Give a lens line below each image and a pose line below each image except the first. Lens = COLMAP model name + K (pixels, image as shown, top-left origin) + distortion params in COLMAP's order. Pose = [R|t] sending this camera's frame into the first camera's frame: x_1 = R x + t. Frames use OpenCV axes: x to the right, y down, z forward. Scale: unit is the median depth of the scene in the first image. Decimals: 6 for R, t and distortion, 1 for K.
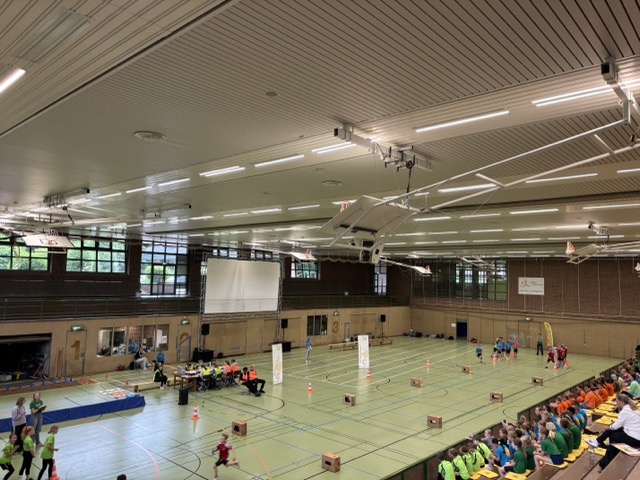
lens RADIAL K [[481.7, 0, 320.0], [0, 481.7, 240.0], [0, 0, 1]] dist [0.072701, -0.086801]
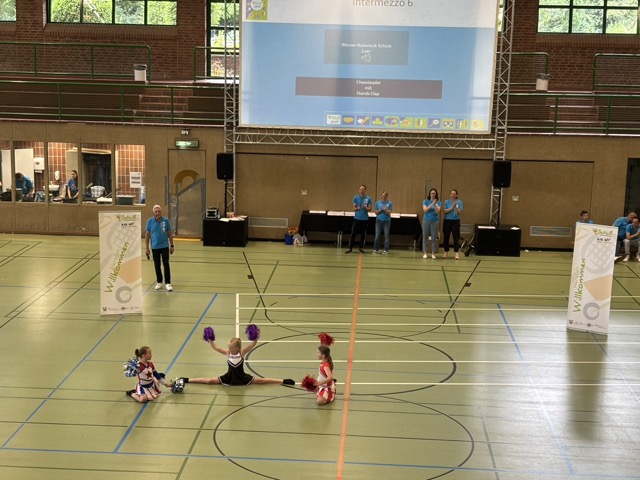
lens RADIAL K [[1090.1, 0, 316.7], [0, 1090.1, 240.1], [0, 0, 1]] dist [0.272678, -1.205522]
pose [[0.619571, 0.129233, -0.774229, 0.483320], [0.062175, 0.975174, 0.212530, 0.054992], [0.782474, -0.179815, 0.596155, 0.489374]]
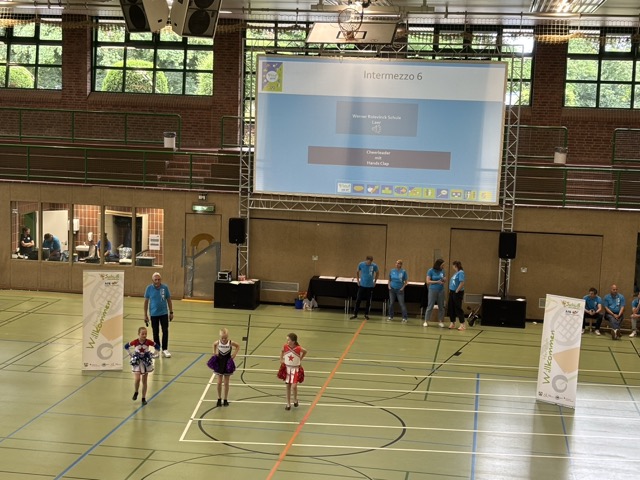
lens RADIAL K [[1090.1, 0, 316.7], [0, 1090.1, 240.1], [0, 0, 1]] dist [0.272678, -1.205522]
pose [[0.541477, 0.094876, -0.835345, 0.538769], [0.051860, 0.987950, 0.145824, 0.058539], [0.839115, -0.122281, 0.530032, 0.539767]]
